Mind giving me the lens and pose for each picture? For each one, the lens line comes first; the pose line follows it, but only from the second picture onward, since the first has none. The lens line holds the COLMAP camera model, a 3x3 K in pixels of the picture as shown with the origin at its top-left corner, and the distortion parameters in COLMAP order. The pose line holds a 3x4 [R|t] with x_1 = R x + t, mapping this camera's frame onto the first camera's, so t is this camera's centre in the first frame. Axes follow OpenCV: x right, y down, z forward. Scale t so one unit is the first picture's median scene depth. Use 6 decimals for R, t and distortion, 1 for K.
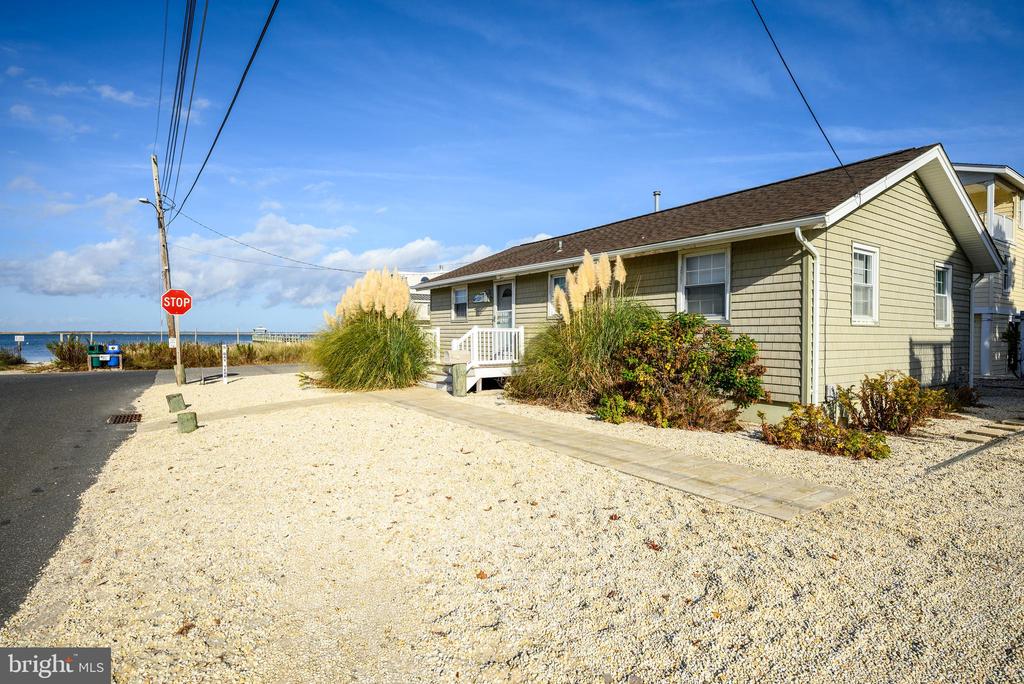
lens RADIAL K [[517.0, 0, 512.2], [0, 517.0, 335.5], [0, 0, 1]] dist [-0.005790, -0.000127]
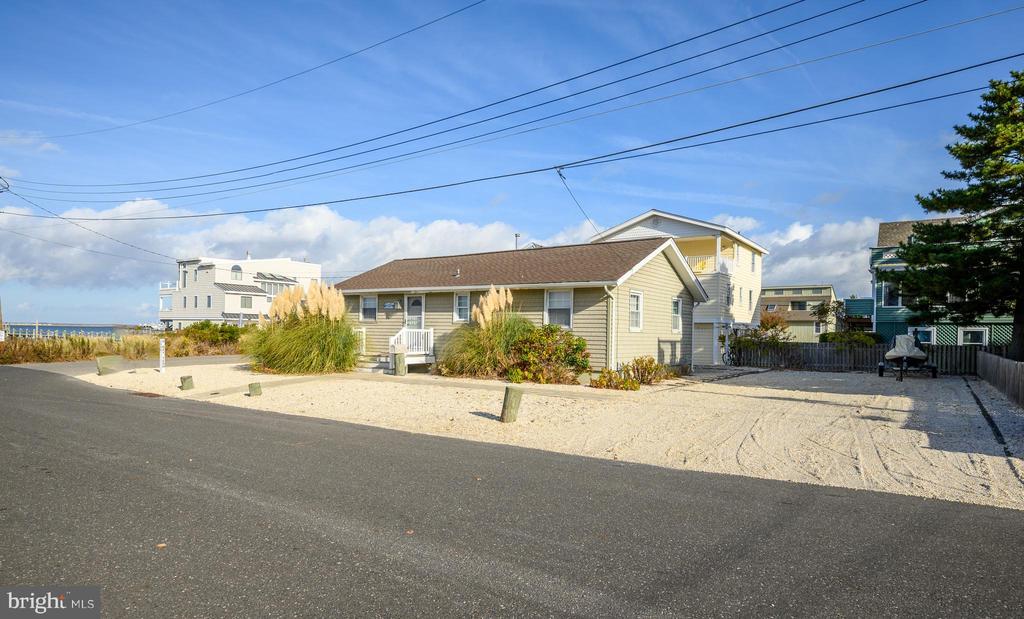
lens RADIAL K [[595.8, 0, 512.0], [0, 595.8, 309.5], [0, 0, 1]] dist [-0.004003, -0.000660]
pose [[0.938230, 0.025697, 0.345056, -0.498325], [-0.013026, 0.999155, -0.038989, -0.010956], [-0.345766, 0.032086, 0.937772, -0.890158]]
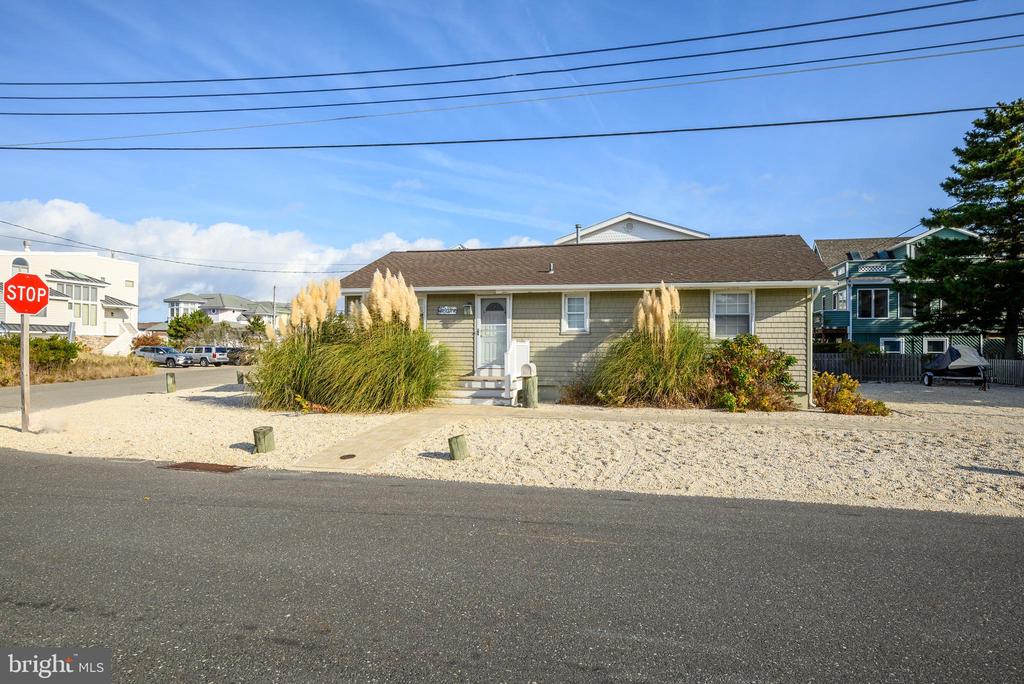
lens RADIAL K [[593.0, 0, 512.0], [0, 593.0, 342.0], [0, 0, 1]] dist [-0.002727, -0.000663]
pose [[0.765650, 0.009209, 0.643192, -1.153041], [-0.003635, 0.999943, -0.009990, -0.003229], [-0.643248, 0.005310, 0.765640, 0.139648]]
